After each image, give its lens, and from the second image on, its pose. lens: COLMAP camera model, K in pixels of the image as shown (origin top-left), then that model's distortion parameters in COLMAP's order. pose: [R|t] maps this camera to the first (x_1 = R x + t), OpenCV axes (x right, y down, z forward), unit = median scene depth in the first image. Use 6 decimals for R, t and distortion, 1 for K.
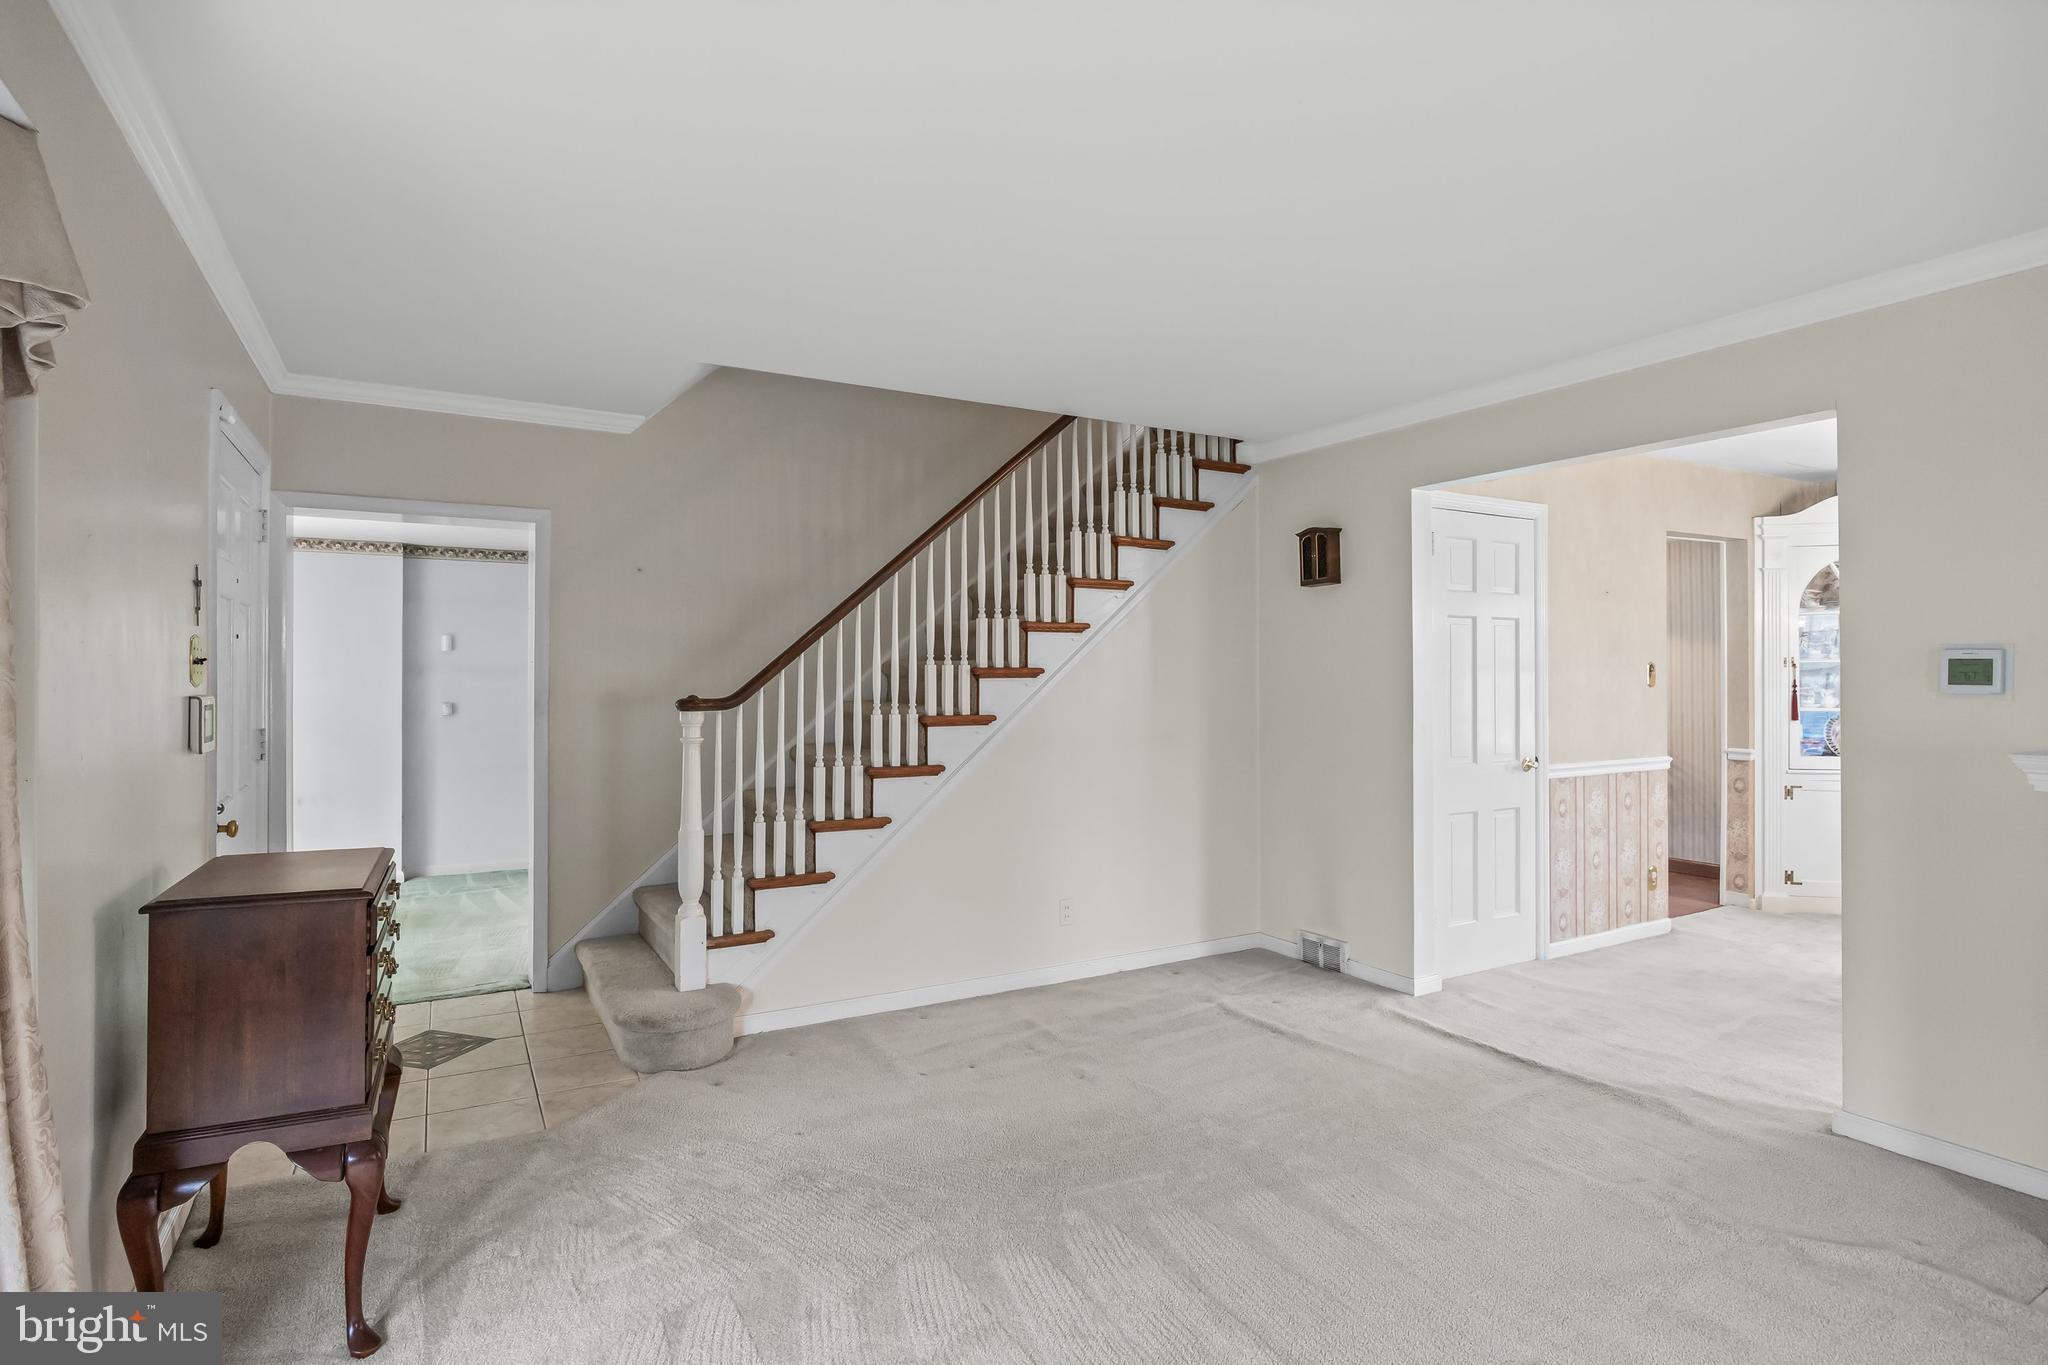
lens RADIAL K [[1022.7, 0, 1029.8], [0, 1022.7, 680.7], [0, 0, 1]] dist [-0.007595, 0.002854]
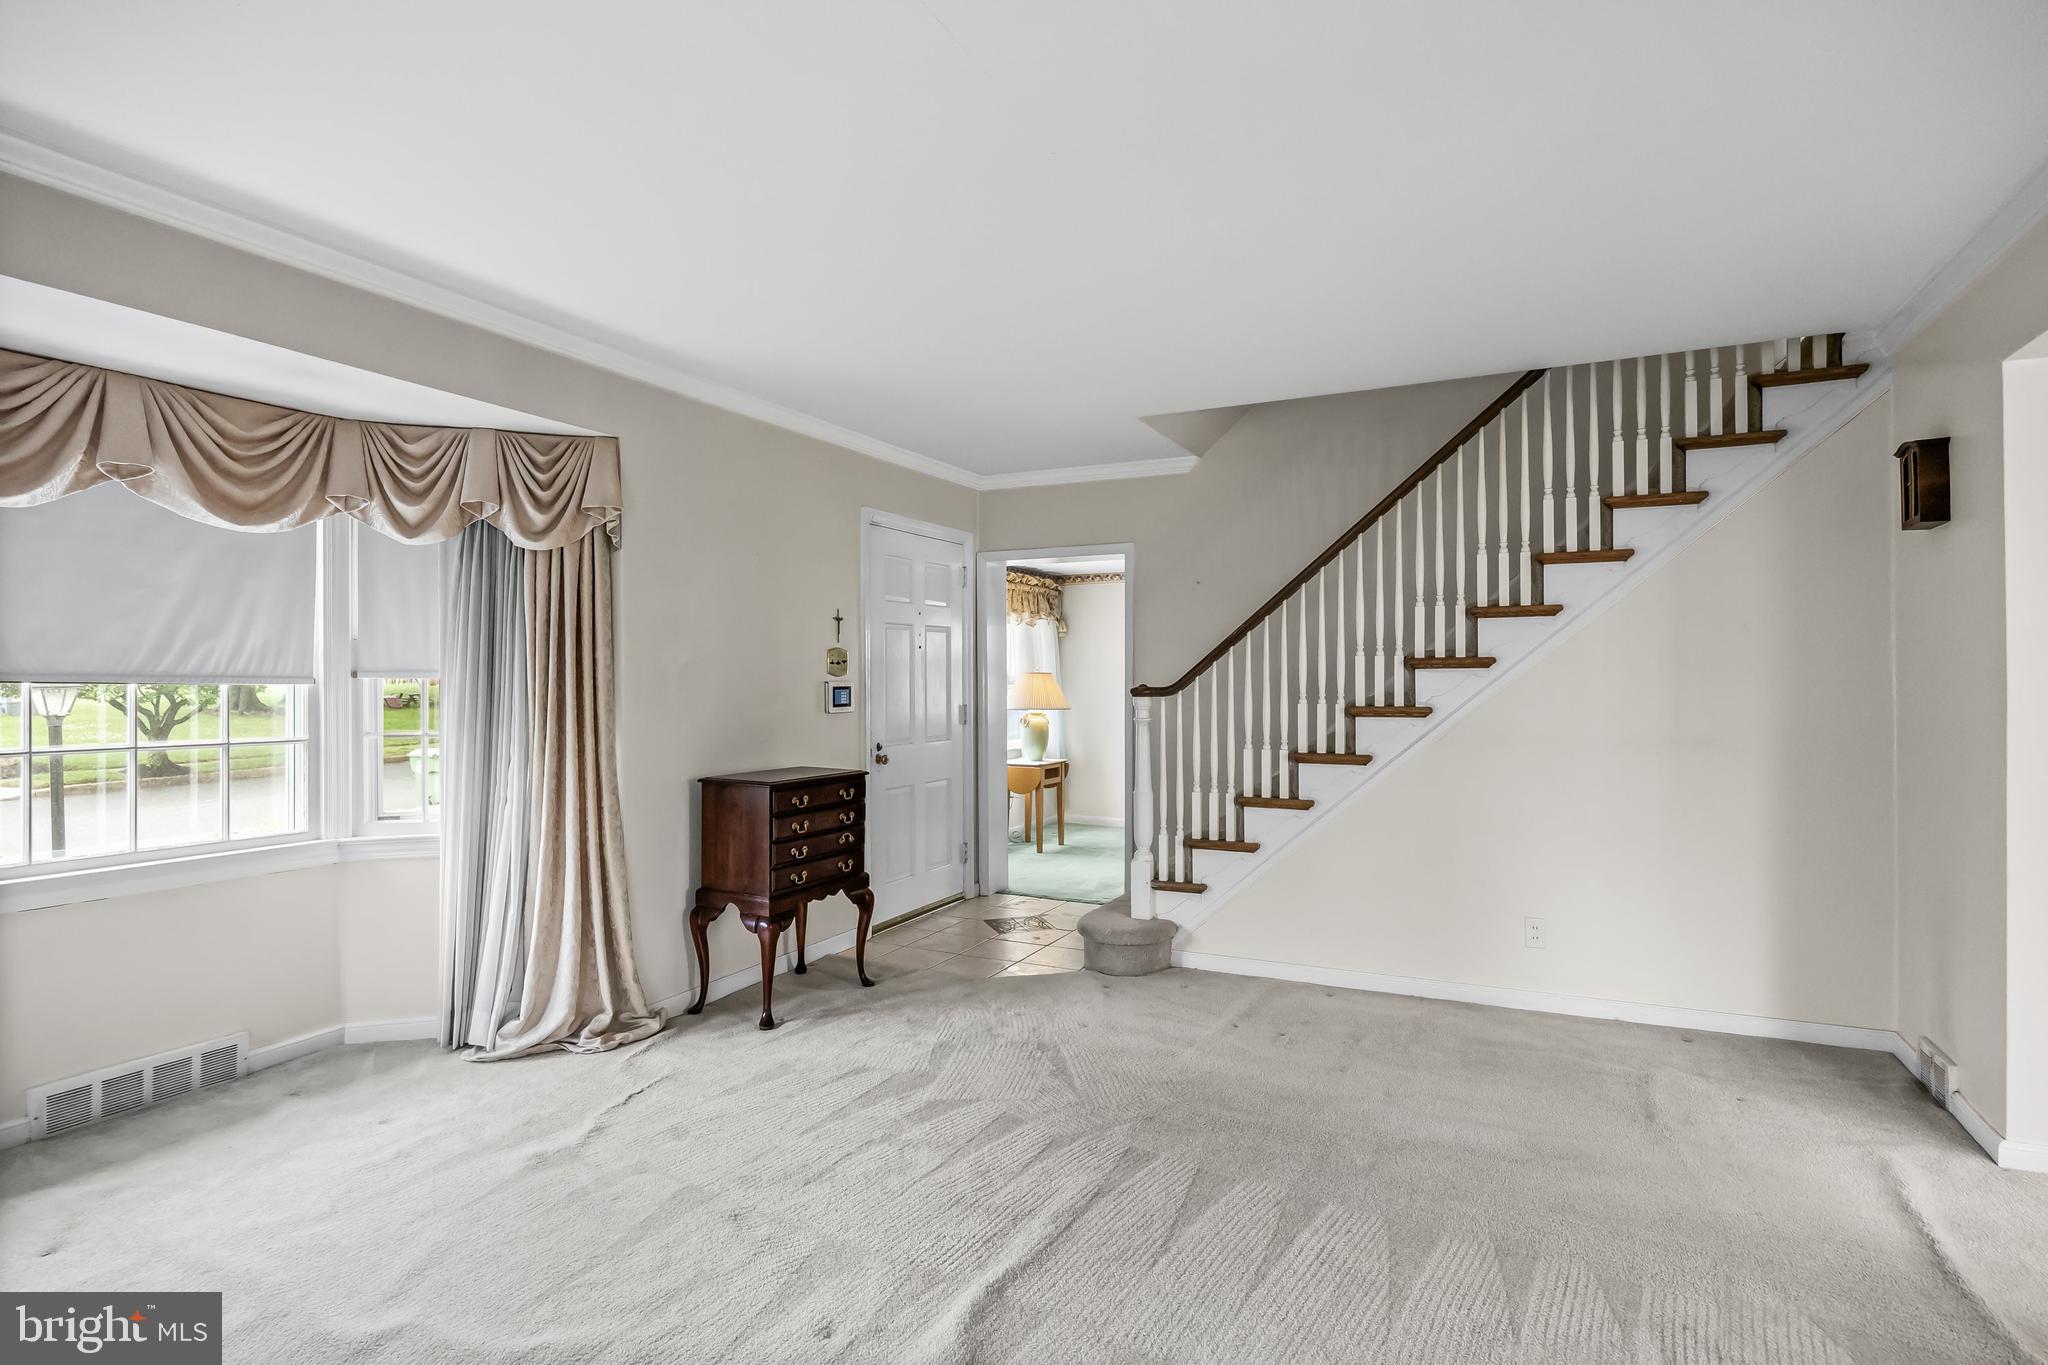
lens RADIAL K [[1022.7, 0, 1024.6], [0, 1022.7, 677.4], [0, 0, 1]] dist [-0.007595, 0.002854]
pose [[0.573103, -0.001336, -0.819482, 0.579656], [0.002119, 0.999998, -0.000148, 0.005752], [0.819481, -0.001652, 0.573105, 0.154352]]
